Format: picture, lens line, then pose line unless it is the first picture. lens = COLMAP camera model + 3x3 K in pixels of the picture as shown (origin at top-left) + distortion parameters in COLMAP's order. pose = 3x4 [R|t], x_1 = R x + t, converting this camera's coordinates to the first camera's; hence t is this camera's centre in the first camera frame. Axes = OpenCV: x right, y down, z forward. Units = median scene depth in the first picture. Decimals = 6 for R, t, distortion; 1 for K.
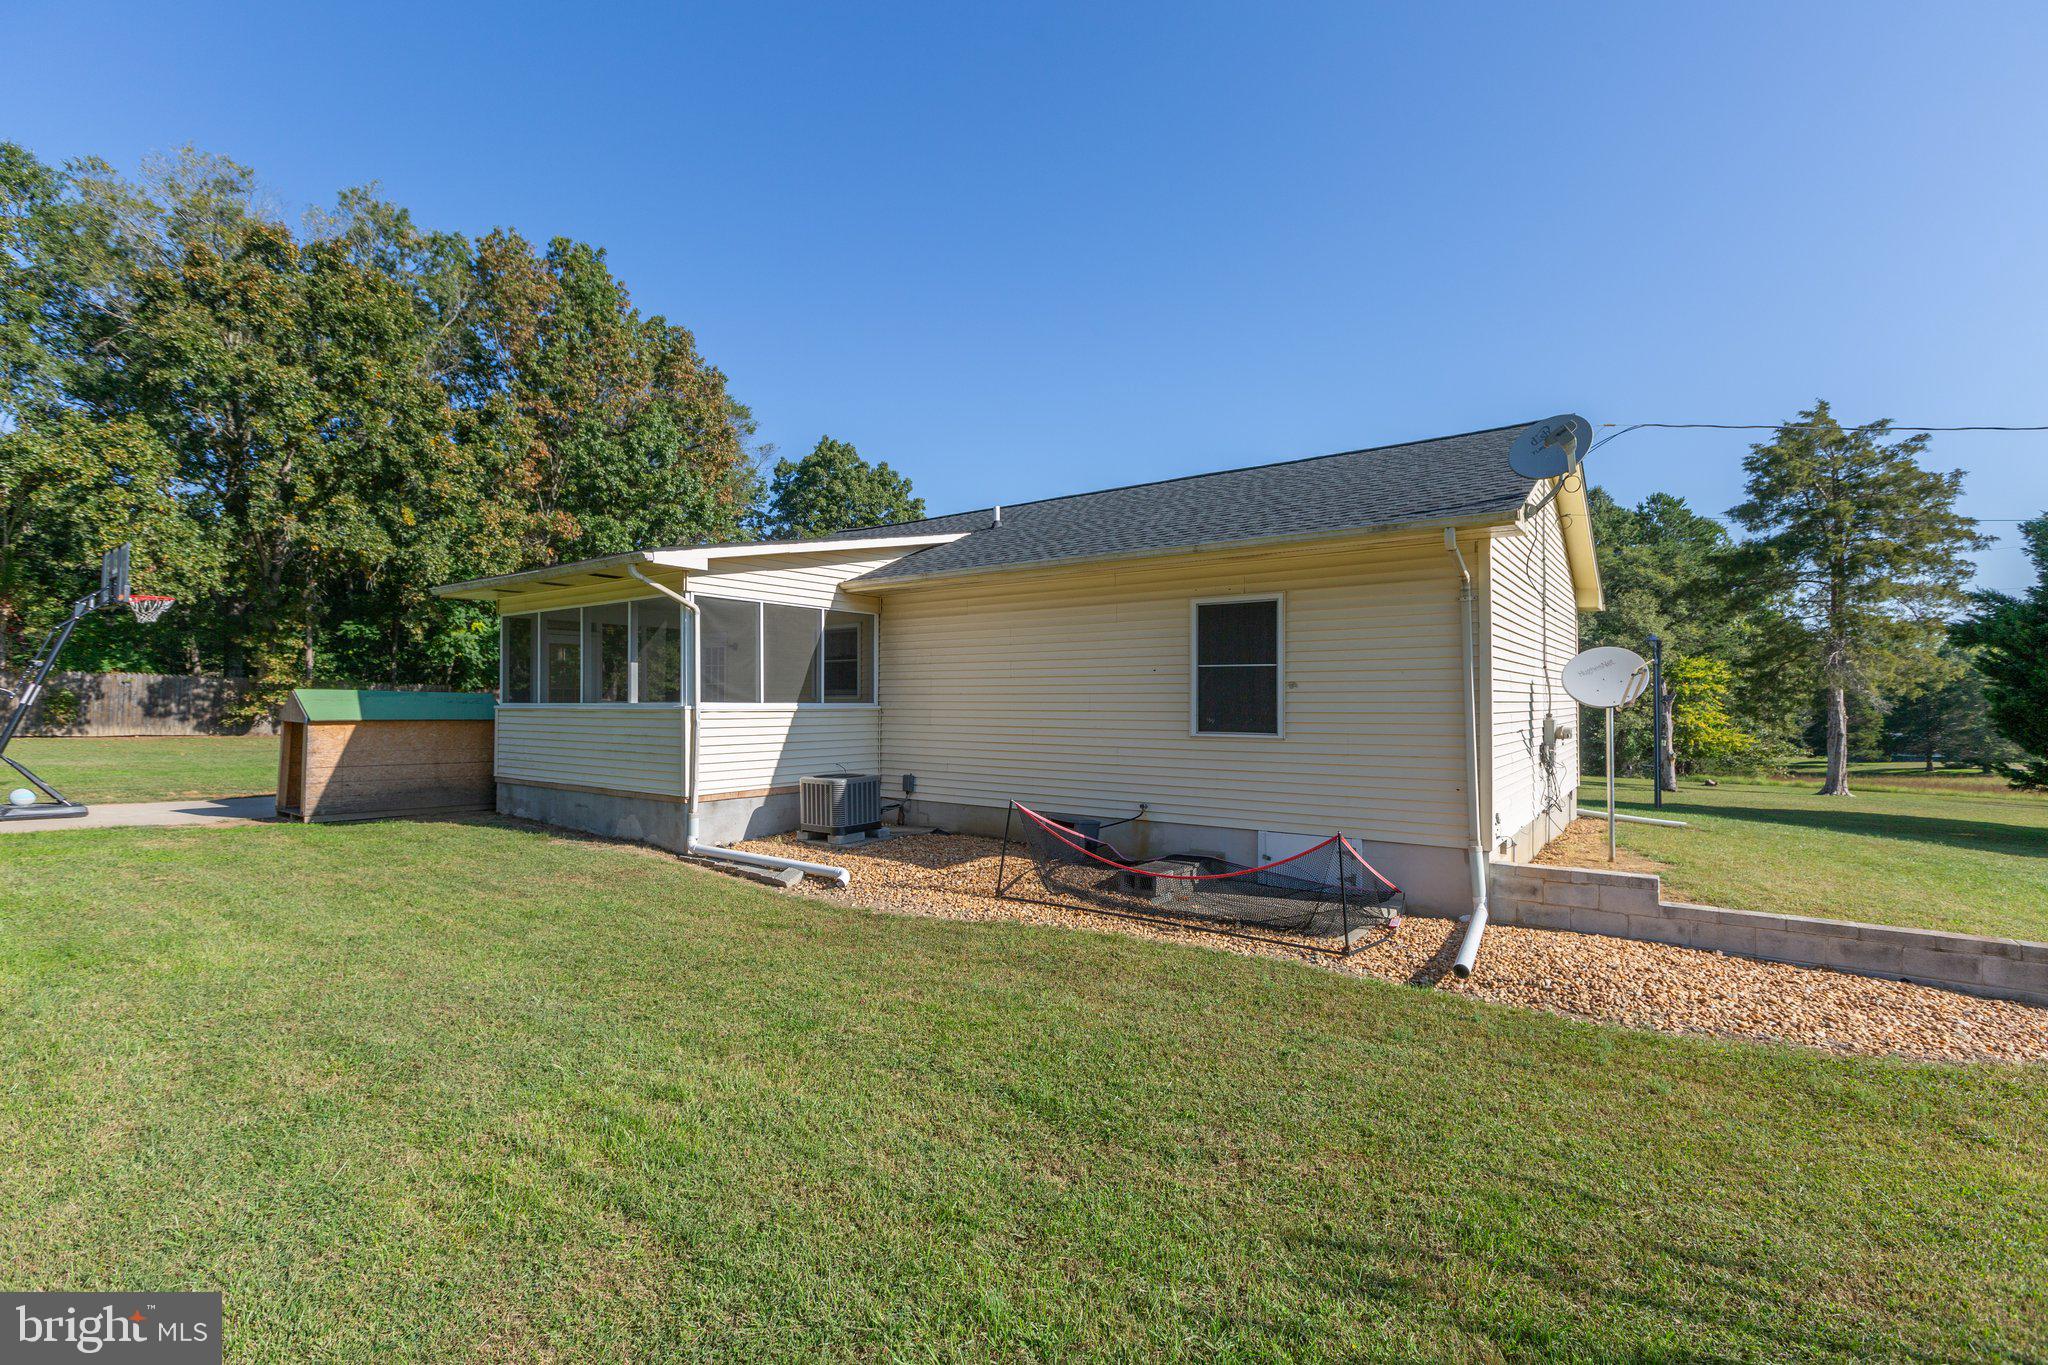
lens RADIAL K [[936.6, 0, 1026.5], [0, 936.6, 700.7], [0, 0, 1]] dist [0.002327, -0.000012]
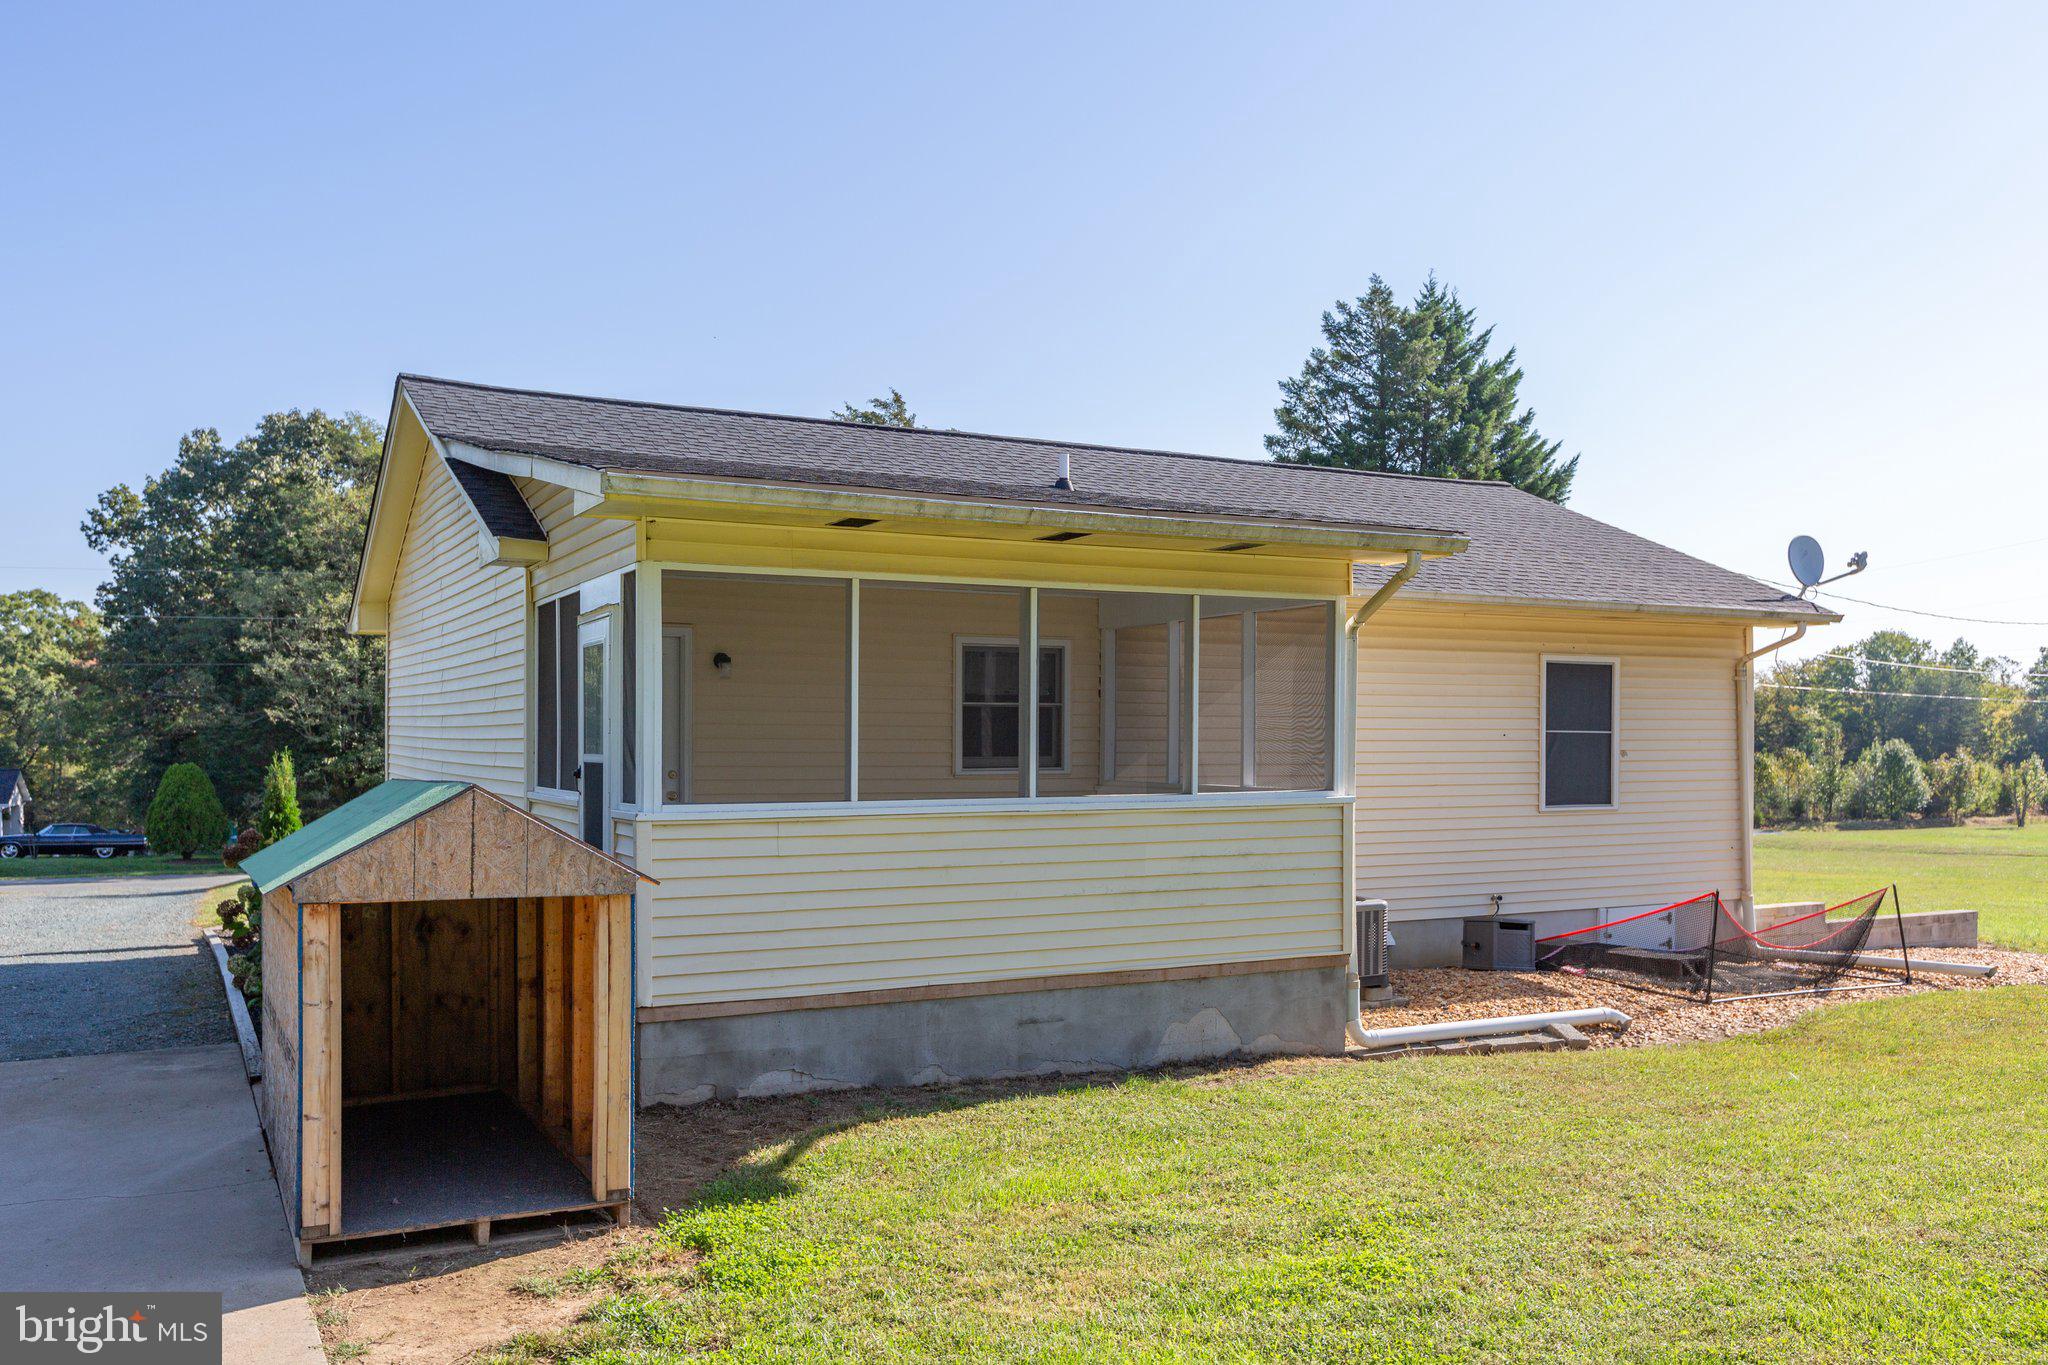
lens RADIAL K [[1678.7, 0, 1055.8], [0, 1678.7, 766.5], [0, 0, 1]] dist [0.008471, 0.000339]
pose [[0.403495, -0.017282, 0.914819, -1.446851], [-0.003774, 0.999782, 0.020551, -0.034630], [-0.914974, -0.011745, 0.403342, 0.784425]]
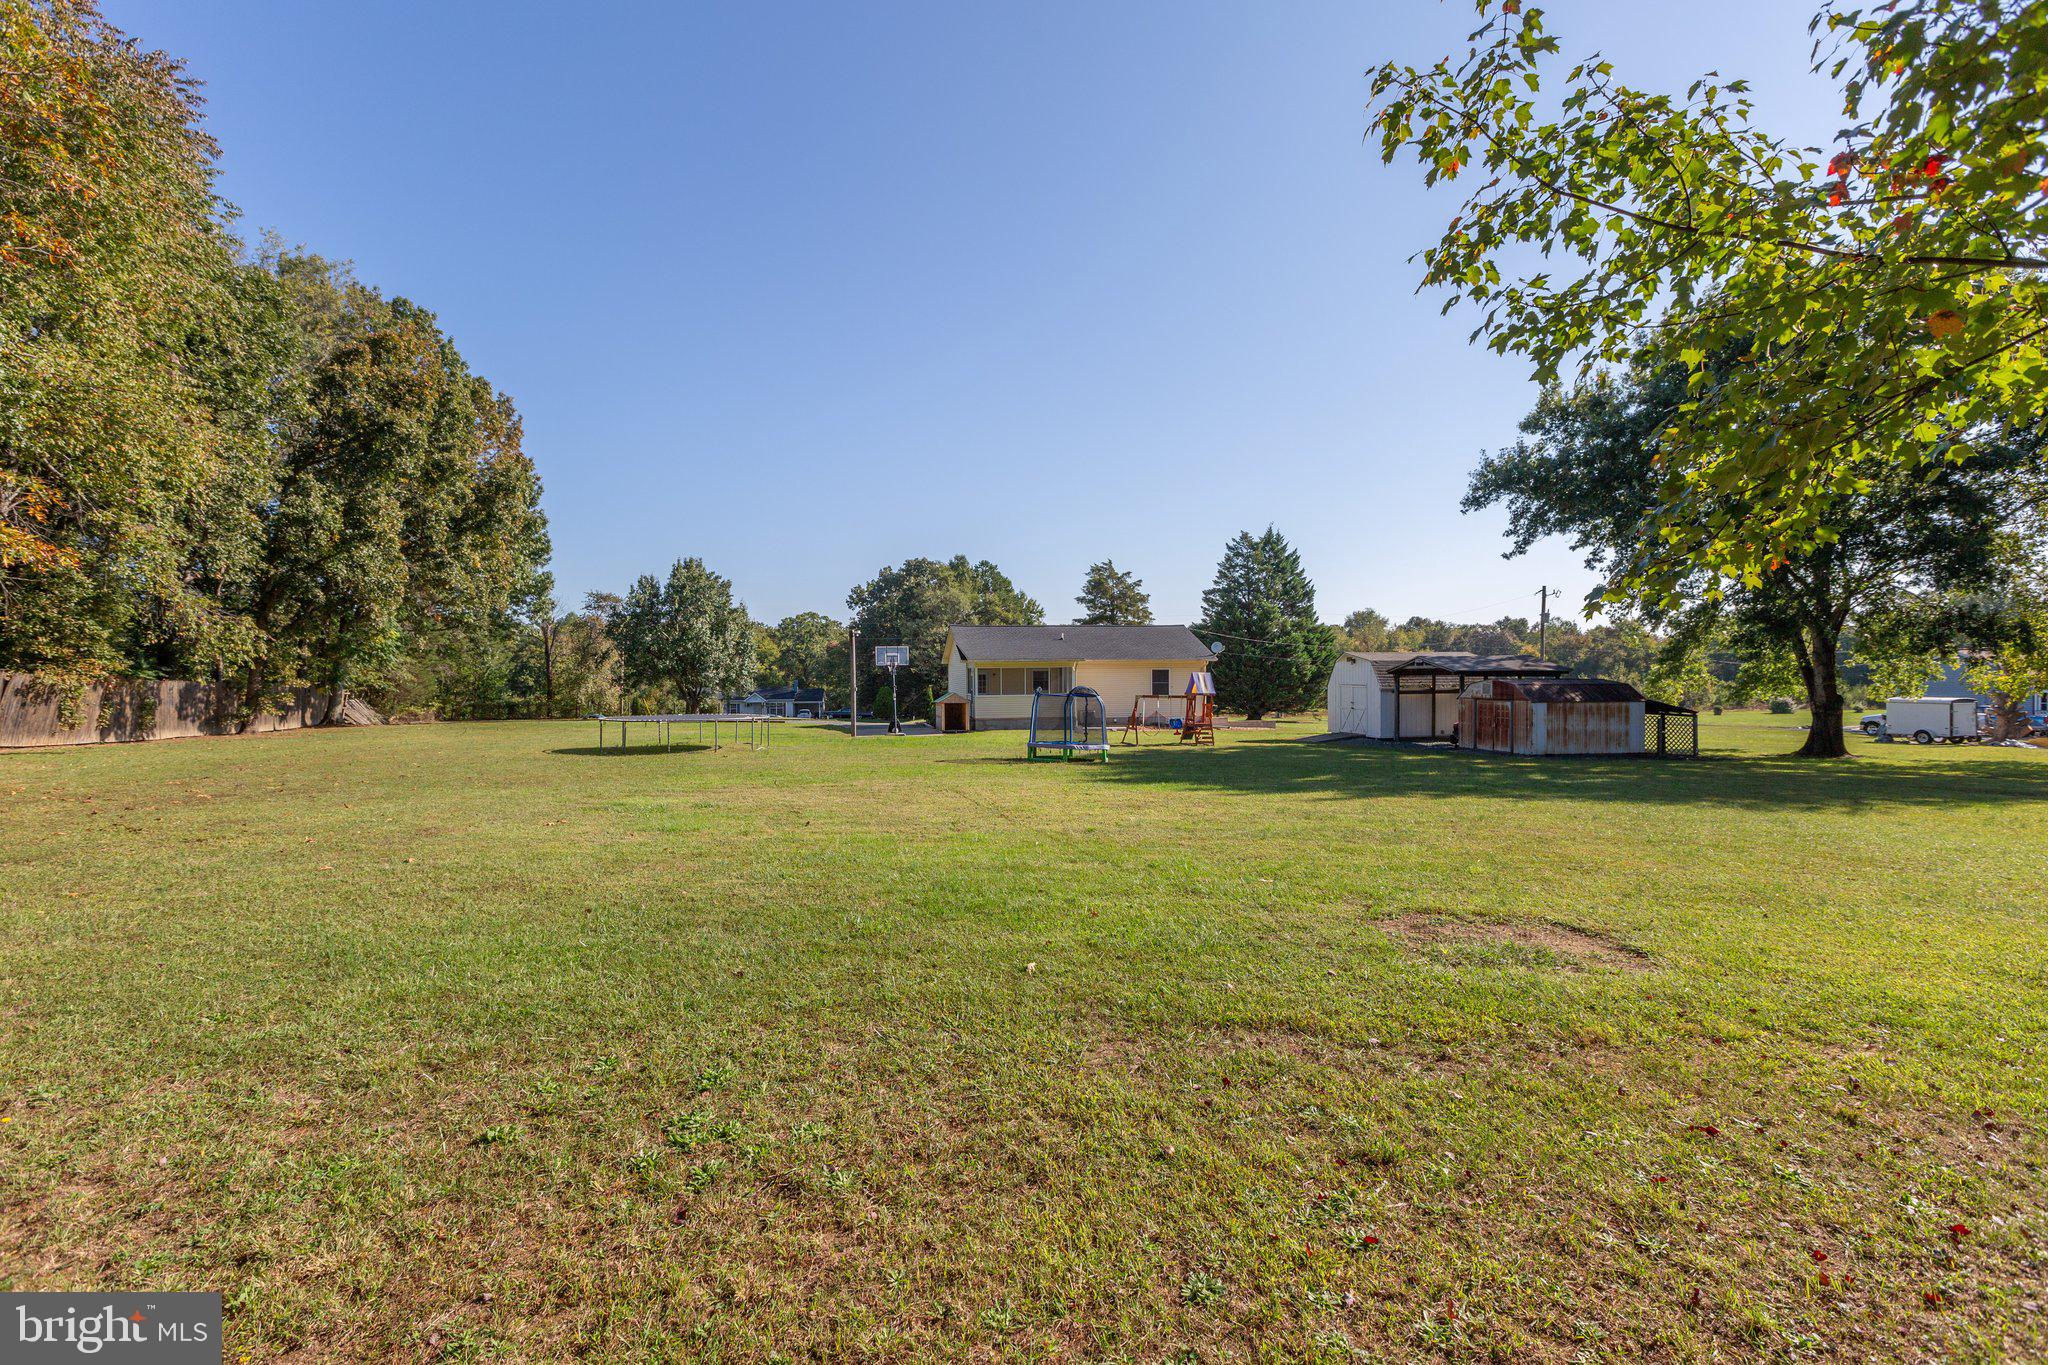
lens RADIAL K [[902.5, 0, 1021.7], [0, 902.5, 677.8], [0, 0, 1]] dist [-0.001552, -0.000296]
pose [[0.655120, -0.014396, 0.755388, -3.641708], [0.007834, 0.999894, 0.012262, -0.122100], [-0.755484, -0.002115, 0.655163, -1.457234]]
